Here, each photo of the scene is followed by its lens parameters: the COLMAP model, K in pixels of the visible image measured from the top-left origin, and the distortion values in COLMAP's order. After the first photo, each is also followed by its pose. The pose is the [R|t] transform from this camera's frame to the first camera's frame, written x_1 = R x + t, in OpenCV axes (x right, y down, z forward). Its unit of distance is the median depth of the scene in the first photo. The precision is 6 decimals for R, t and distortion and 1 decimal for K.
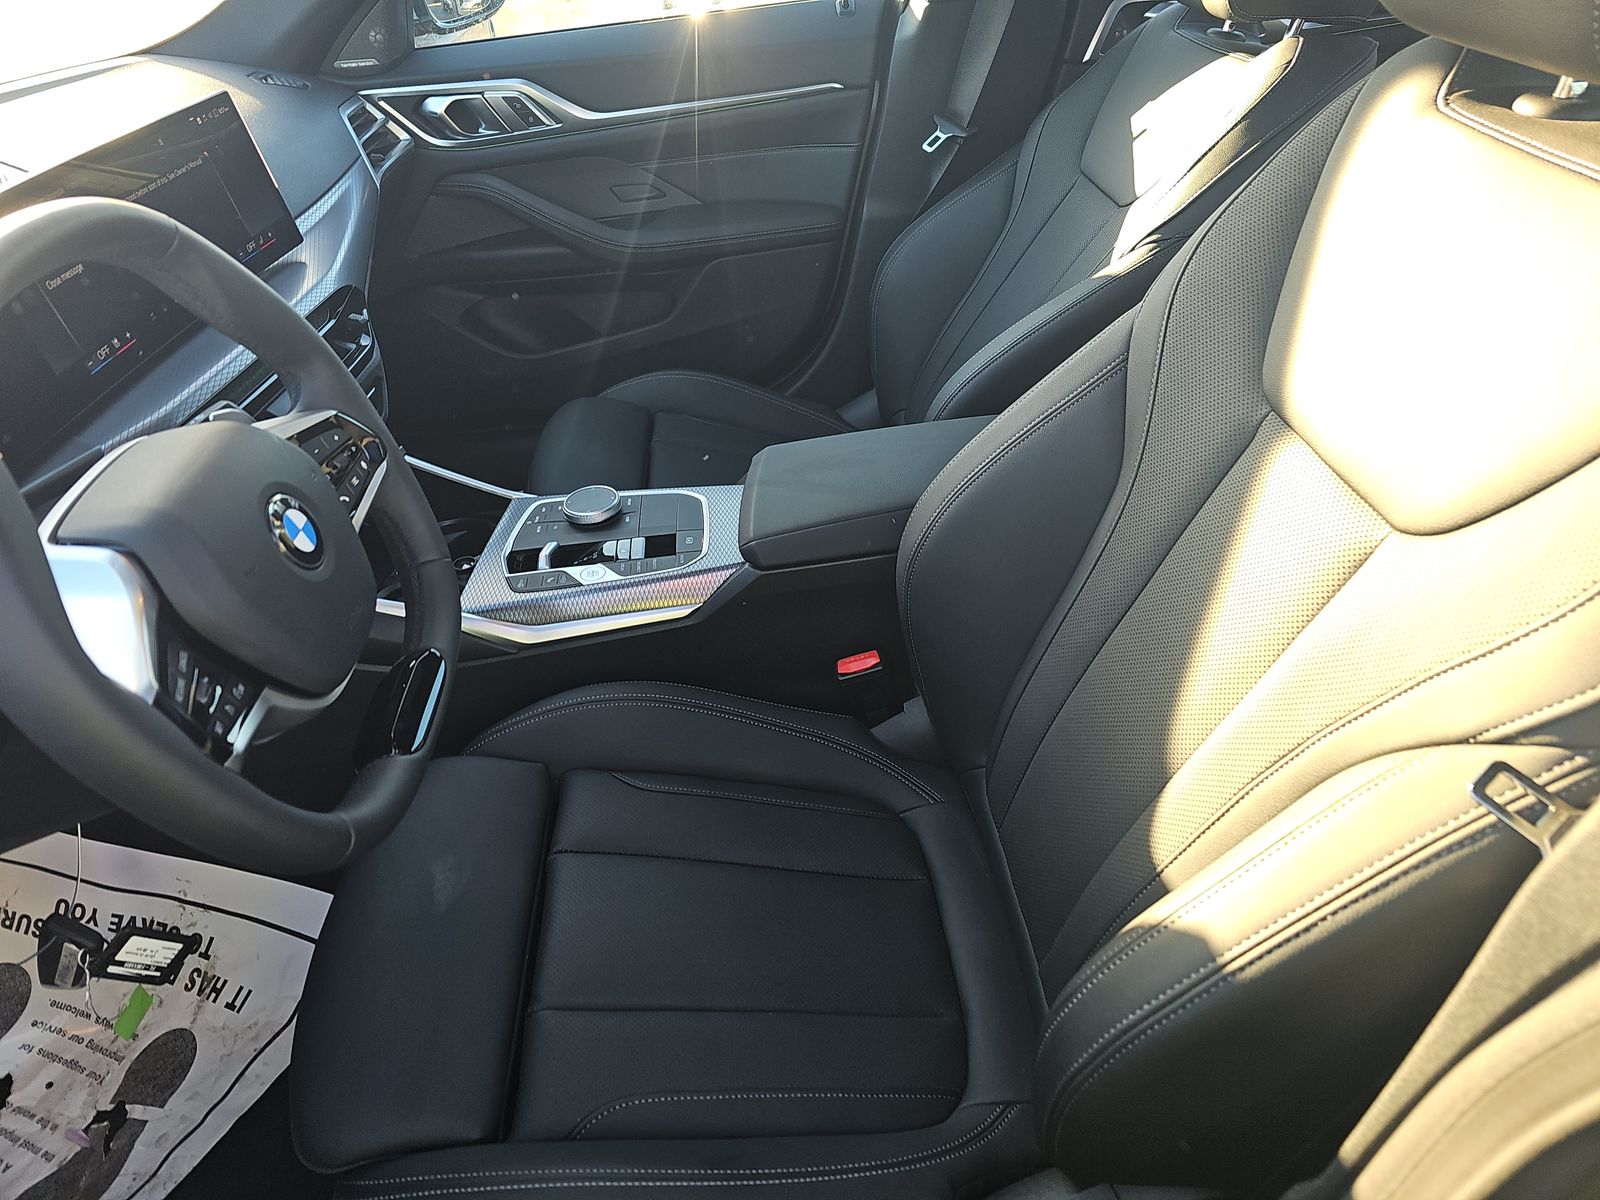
lens RADIAL K [[1065.9, 0, 807.9], [0, 1065.9, 602.4], [0, 0, 1]] dist [0.006976, 0.002257]
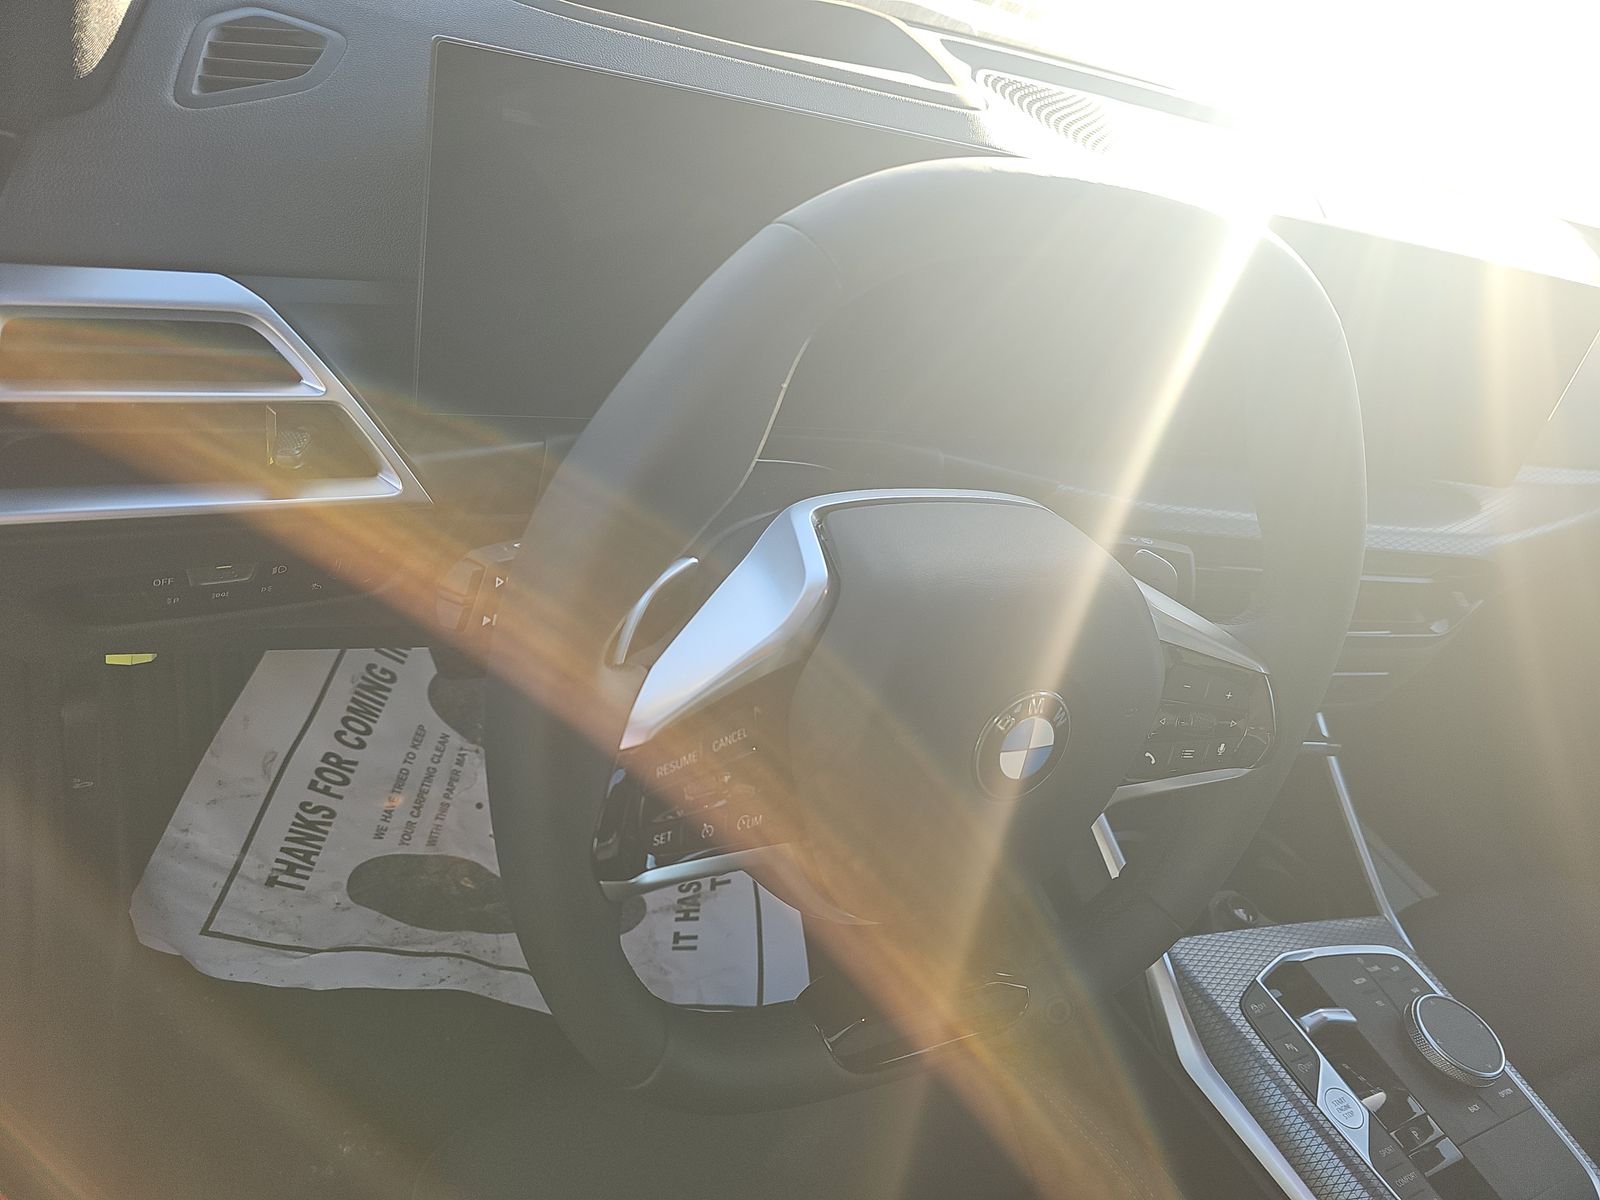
lens RADIAL K [[1065.9, 0, 807.9], [0, 1065.9, 602.4], [0, 0, 1]] dist [0.006976, 0.002257]
pose [[0.316221, 0.690089, -0.650985, -0.115613], [-0.778045, 0.581276, 0.238252, -0.118406], [0.542817, 0.431155, 0.720732, 0.307076]]
